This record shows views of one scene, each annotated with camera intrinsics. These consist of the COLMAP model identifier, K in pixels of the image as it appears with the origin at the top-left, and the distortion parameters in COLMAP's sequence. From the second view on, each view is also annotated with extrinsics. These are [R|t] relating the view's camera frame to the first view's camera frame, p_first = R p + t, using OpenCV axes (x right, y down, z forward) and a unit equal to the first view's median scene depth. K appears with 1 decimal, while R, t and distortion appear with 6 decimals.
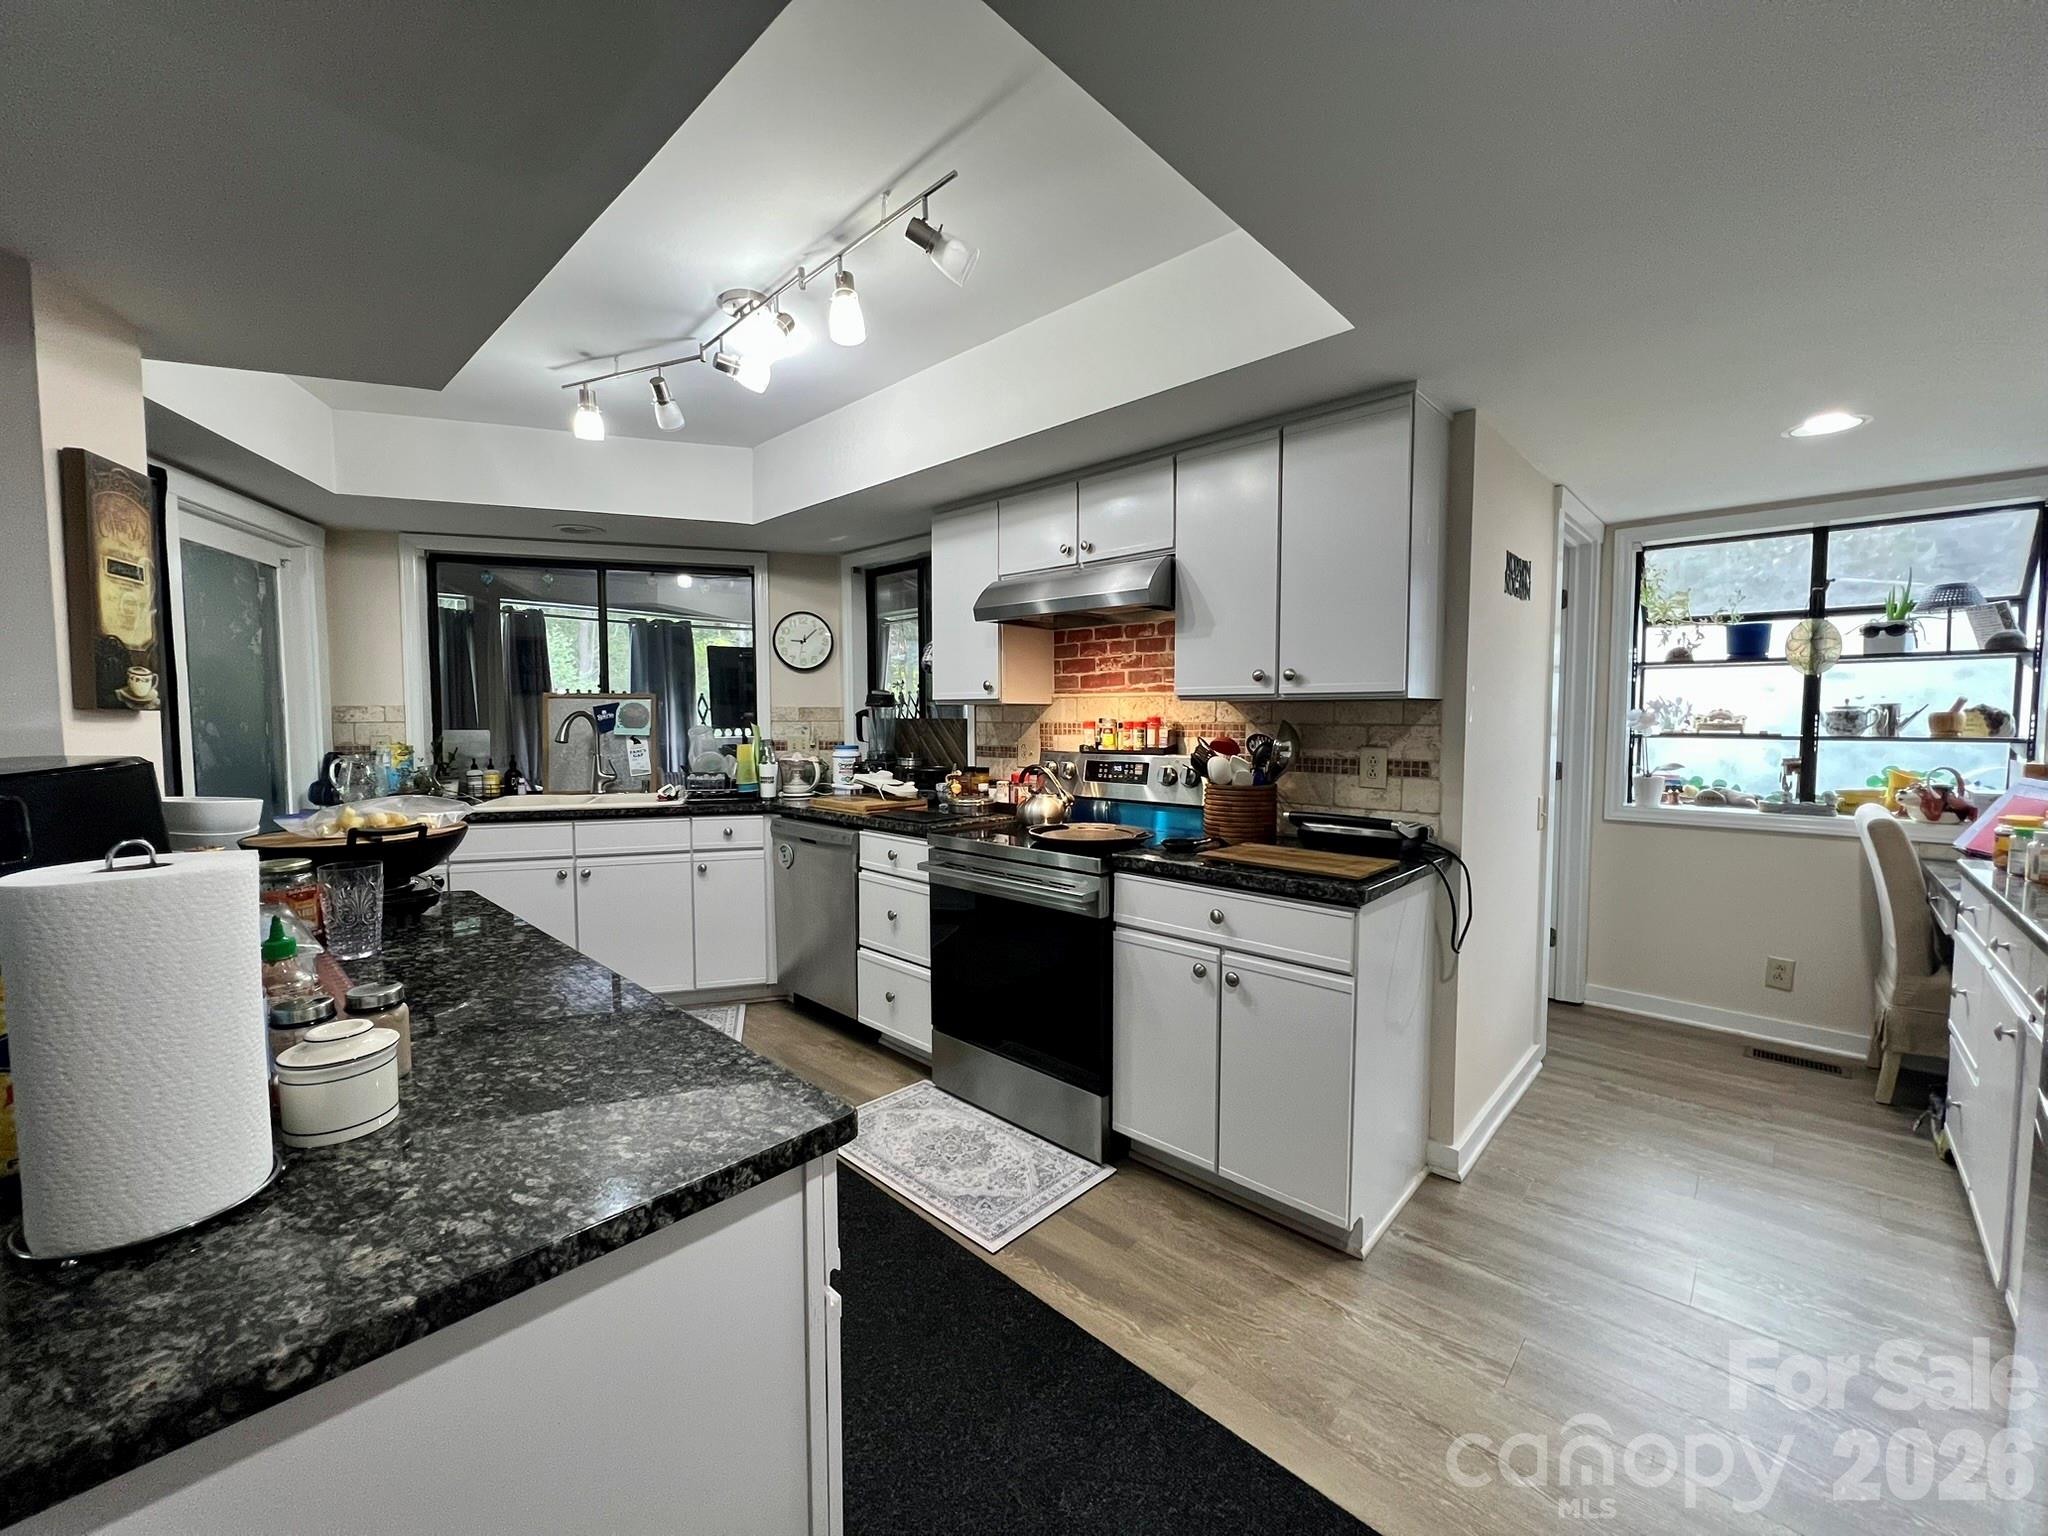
lens RADIAL K [[814.7, 0, 1024.6], [0, 814.7, 762.7], [0, 0, 1]] dist [-0.001904, -0.000335]
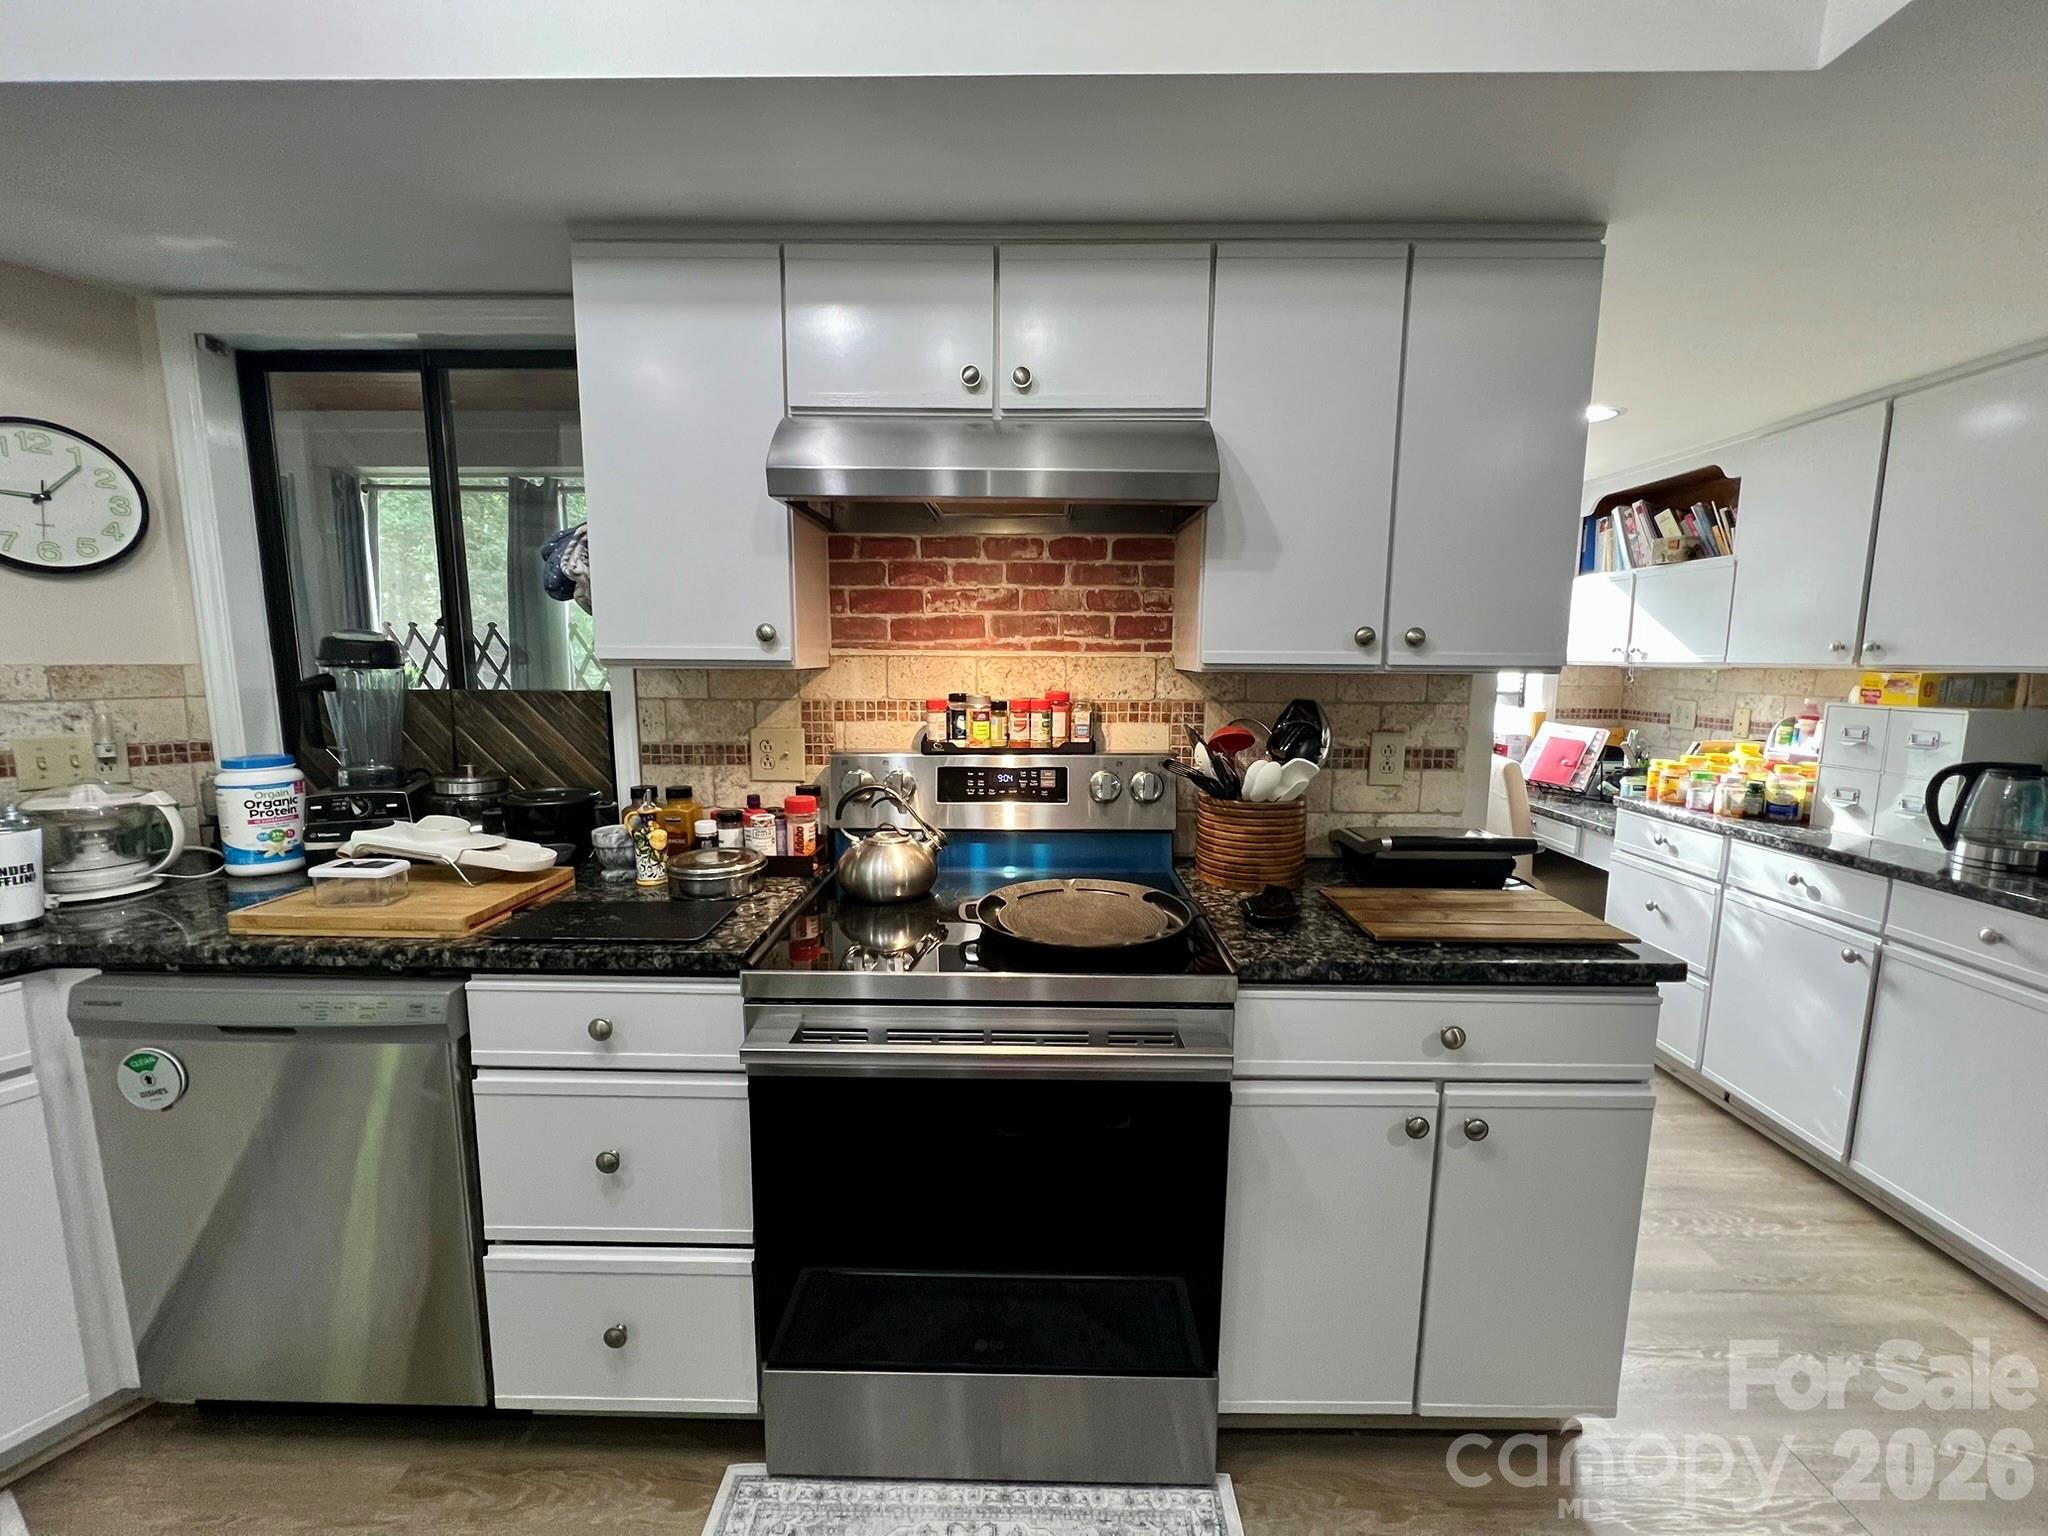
lens RADIAL K [[814.7, 0, 1024.6], [0, 814.7, 762.7], [0, 0, 1]] dist [-0.001904, -0.000335]
pose [[0.737391, -0.085032, 0.670092, -0.277162], [0.033017, 0.995396, 0.089978, -0.058135], [-0.674659, -0.044224, 0.736804, 0.546202]]
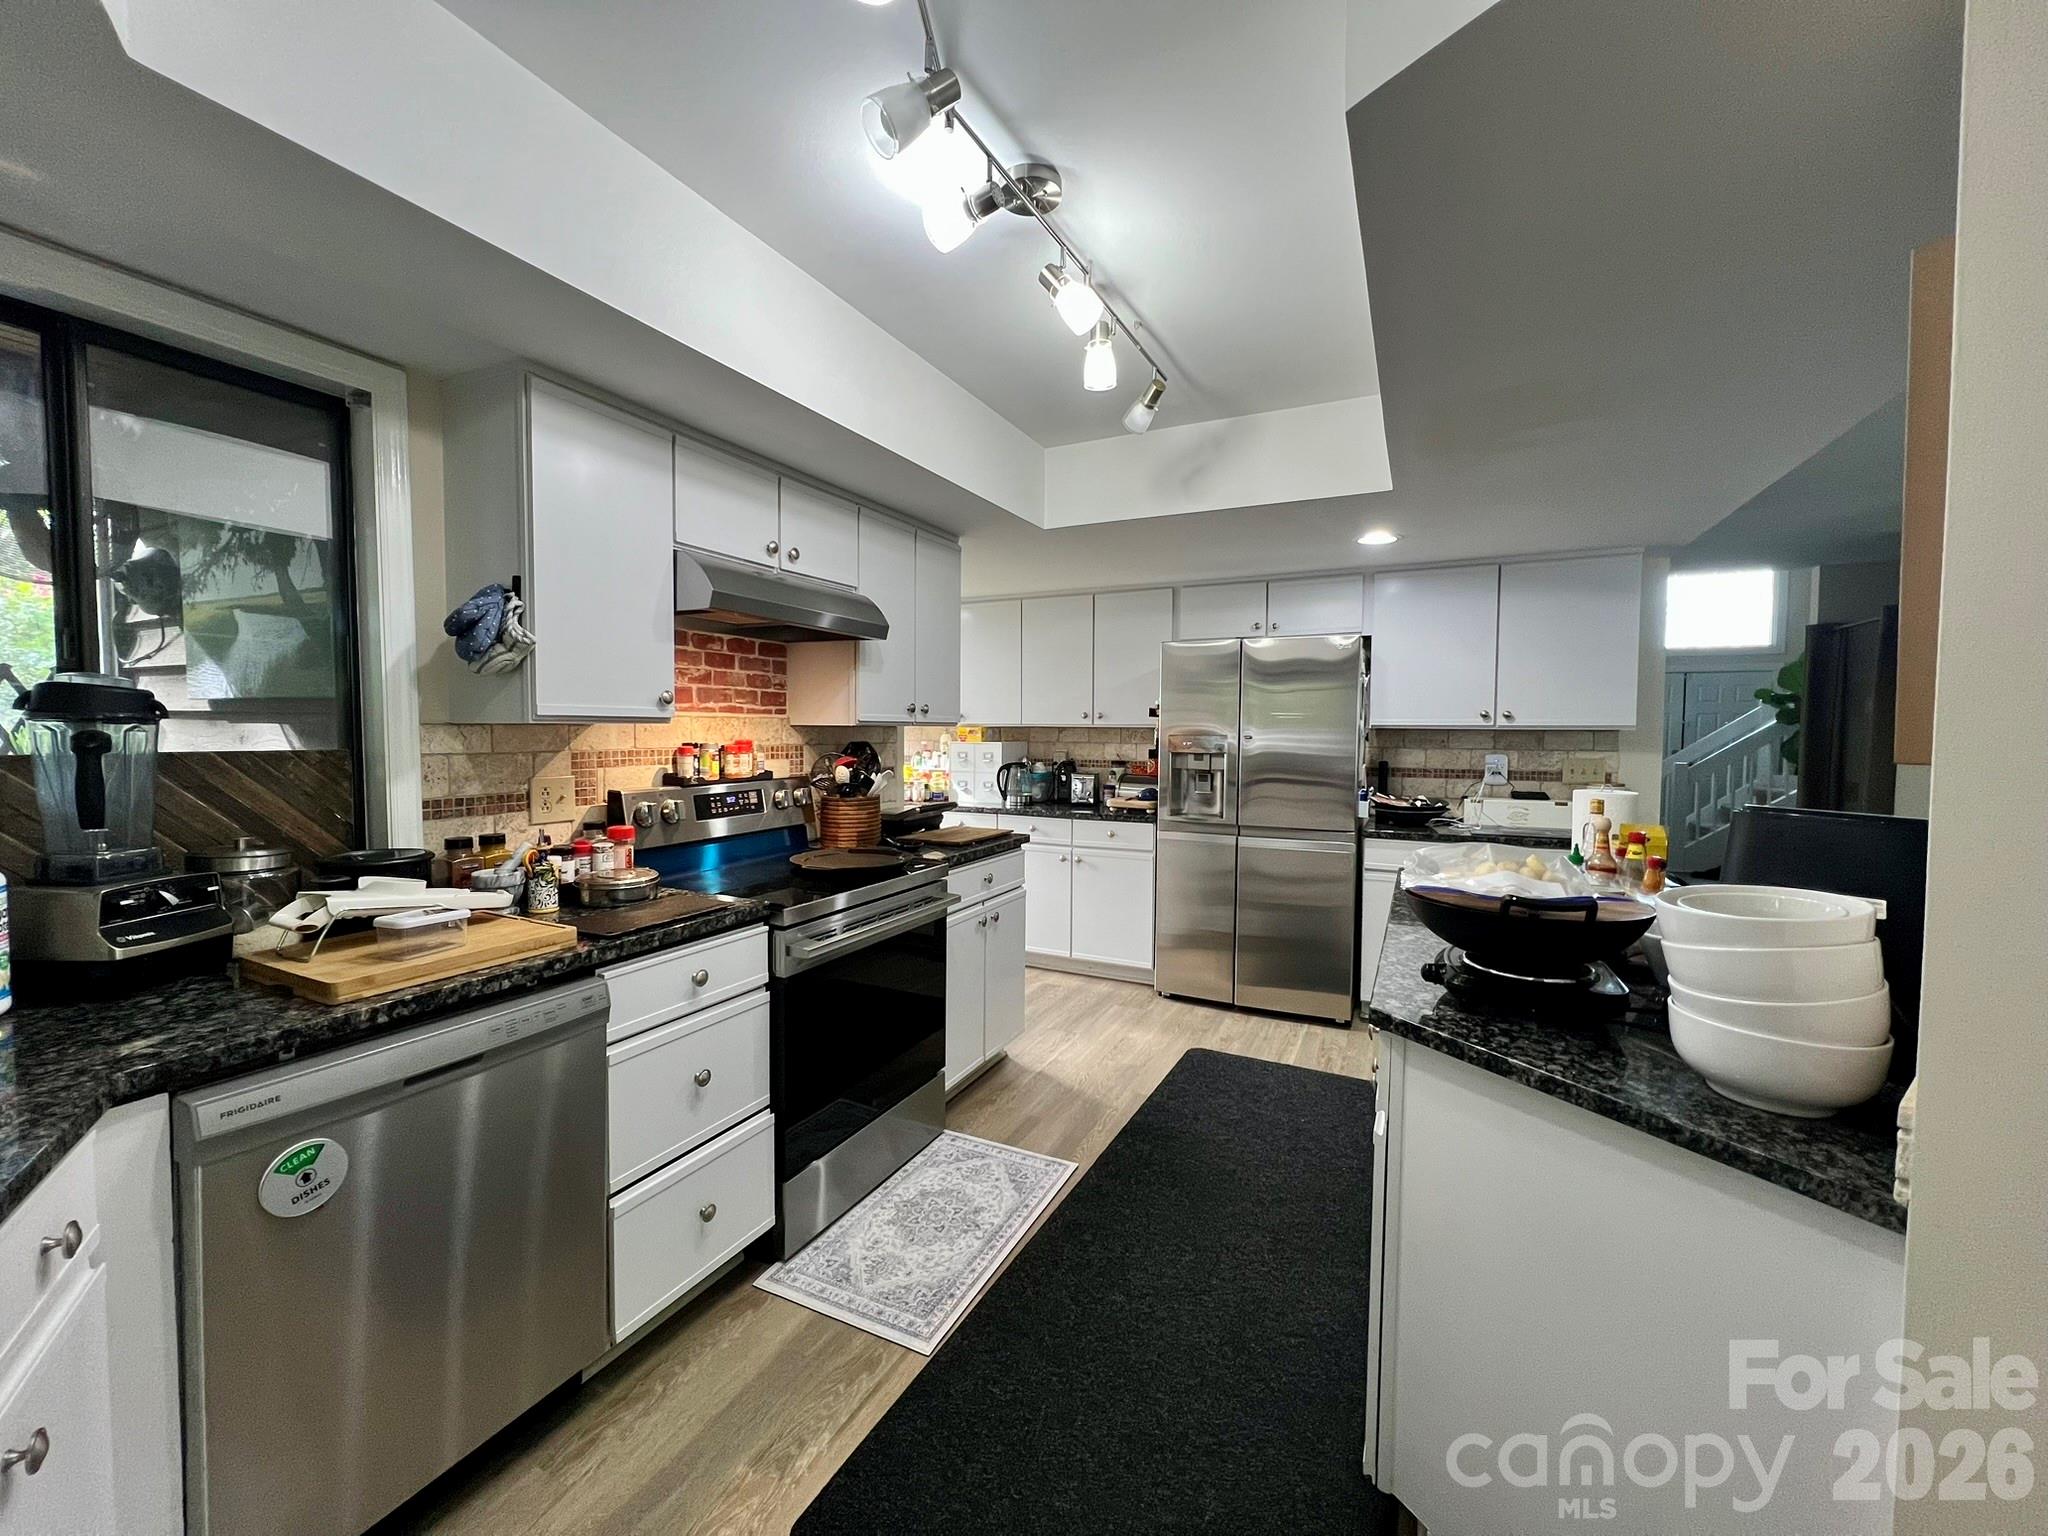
lens RADIAL K [[808.6, 0, 1015.3], [0, 808.6, 761.9], [0, 0, 1]] dist [-0.000912, -0.000186]
pose [[-0.280510, -0.043704, 0.958856, -0.801051], [0.048230, 0.997059, 0.059555, -0.070355], [-0.958639, 0.062951, -0.277577, 0.944140]]
